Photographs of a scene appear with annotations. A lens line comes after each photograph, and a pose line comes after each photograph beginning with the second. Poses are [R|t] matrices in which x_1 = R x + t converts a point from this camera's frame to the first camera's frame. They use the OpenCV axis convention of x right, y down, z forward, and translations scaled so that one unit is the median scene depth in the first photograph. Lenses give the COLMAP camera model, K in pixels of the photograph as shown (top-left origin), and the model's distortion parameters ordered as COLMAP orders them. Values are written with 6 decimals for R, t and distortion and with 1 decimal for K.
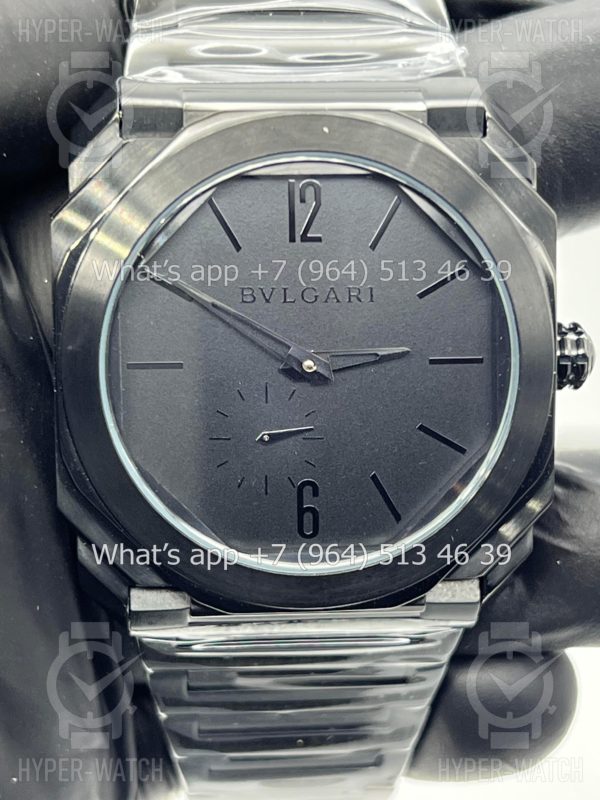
lens RADIAL K [[1847.4, 0, 300.0], [0, 1847.4, 400.0], [0, 0, 1]] dist [0.425618, -0.553038]
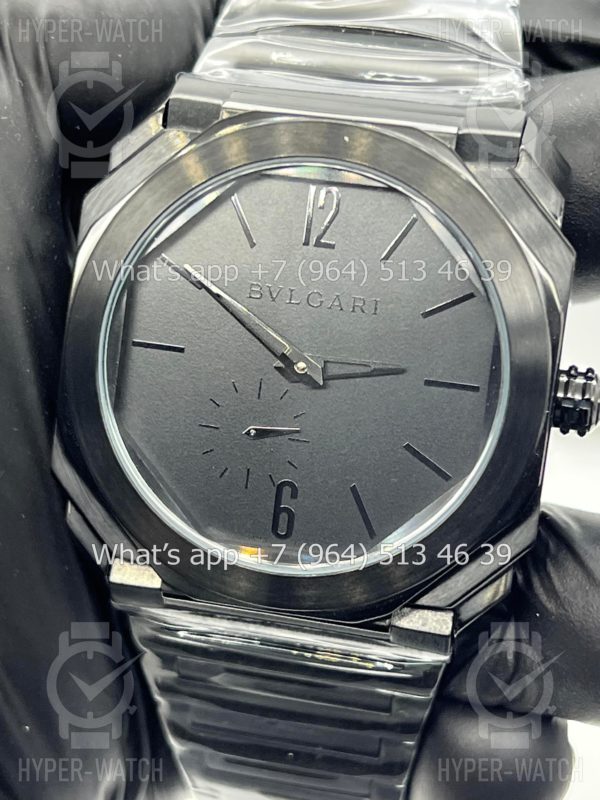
lens RADIAL K [[1847.4, 0, 300.0], [0, 1847.4, 400.0], [0, 0, 1]] dist [0.425618, -0.553038]
pose [[0.956023, 0.143201, -0.255955, 0.260370], [-0.158283, 0.986615, -0.039218, 0.038016], [0.246913, 0.078007, 0.965893, 0.022798]]
